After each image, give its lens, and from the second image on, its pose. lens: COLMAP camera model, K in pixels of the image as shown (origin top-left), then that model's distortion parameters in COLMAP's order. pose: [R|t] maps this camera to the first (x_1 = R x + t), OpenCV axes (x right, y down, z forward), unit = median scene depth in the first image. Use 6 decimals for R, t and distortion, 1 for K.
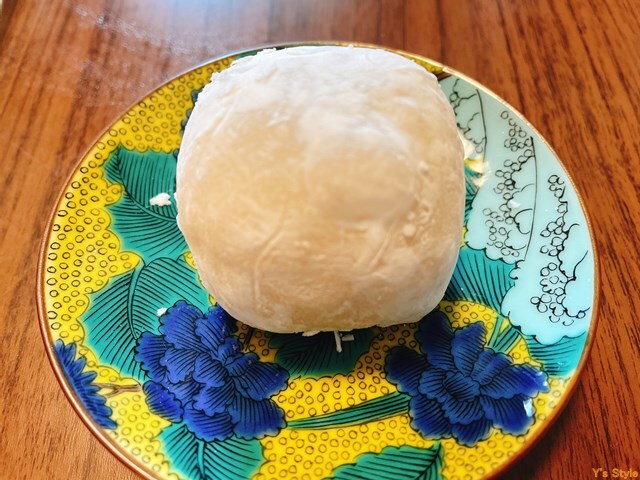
lens RADIAL K [[510.9, 0, 320.0], [0, 510.9, 240.0], [0, 0, 1]] dist [0.037068, -0.101136]
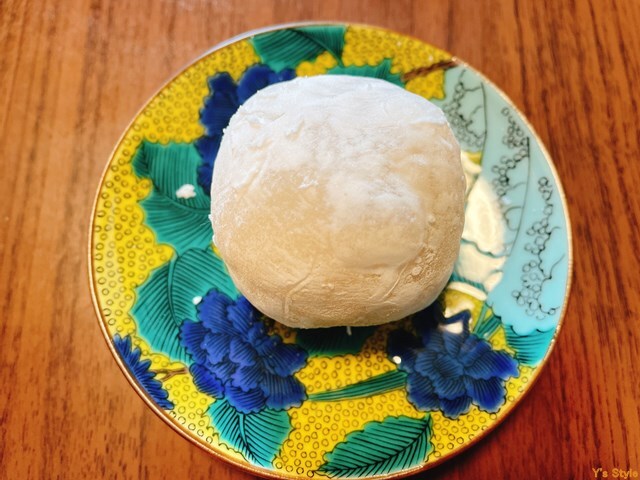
lens RADIAL K [[510.9, 0, 320.0], [0, 510.9, 240.0], [0, 0, 1]] dist [0.037068, -0.101136]
pose [[0.999691, 0.001814, 0.024806, -0.061373], [-0.007737, 0.970529, 0.240860, -0.286195], [-0.023638, -0.240978, 0.970243, -0.106839]]
